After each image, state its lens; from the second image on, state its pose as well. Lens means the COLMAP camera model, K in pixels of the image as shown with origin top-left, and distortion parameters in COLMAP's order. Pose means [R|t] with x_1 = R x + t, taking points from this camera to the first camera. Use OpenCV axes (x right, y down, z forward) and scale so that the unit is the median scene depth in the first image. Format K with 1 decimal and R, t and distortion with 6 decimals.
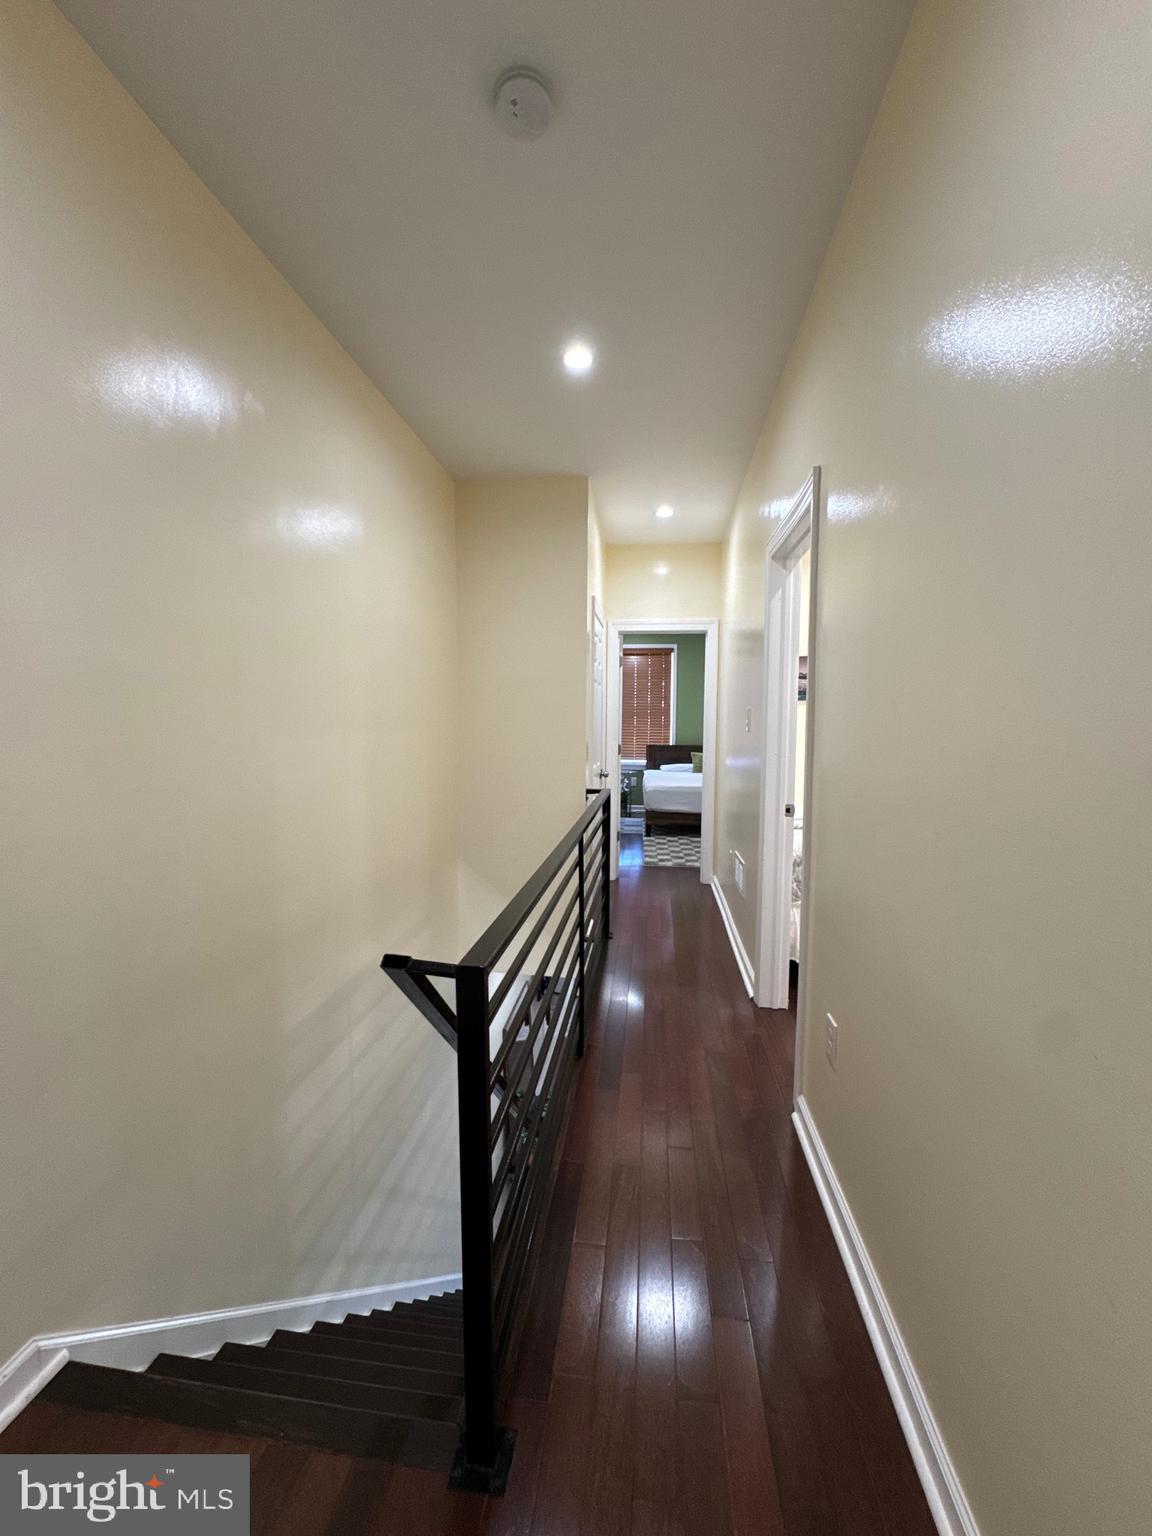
lens RADIAL K [[614.5, 0, 579.3], [0, 614.5, 765.3], [0, 0, 1]] dist [-0.003117, 0.000036]
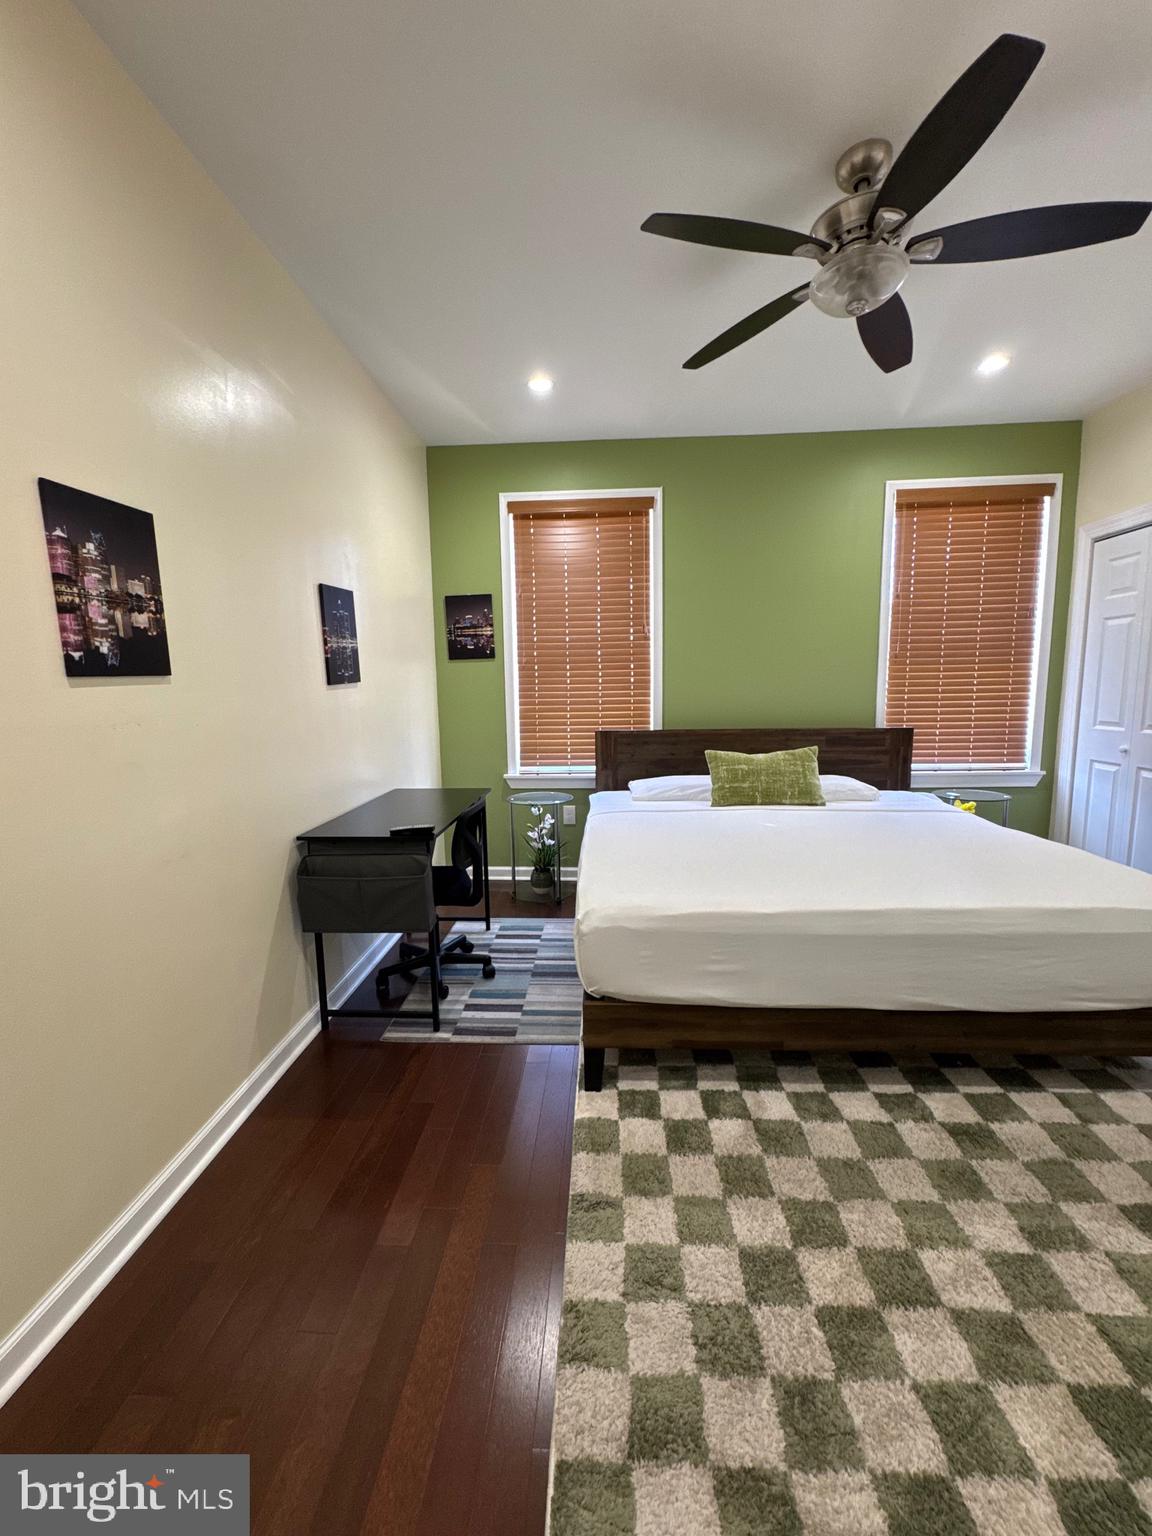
lens RADIAL K [[614.5, 0, 575.7], [0, 614.5, 770.9], [0, 0, 1]] dist [-0.003117, 0.000036]
pose [[0.998493, -0.031062, 0.045236, 0.076139], [0.028493, 0.998003, 0.056369, -0.030498], [-0.046897, -0.054995, 0.997385, 0.578430]]
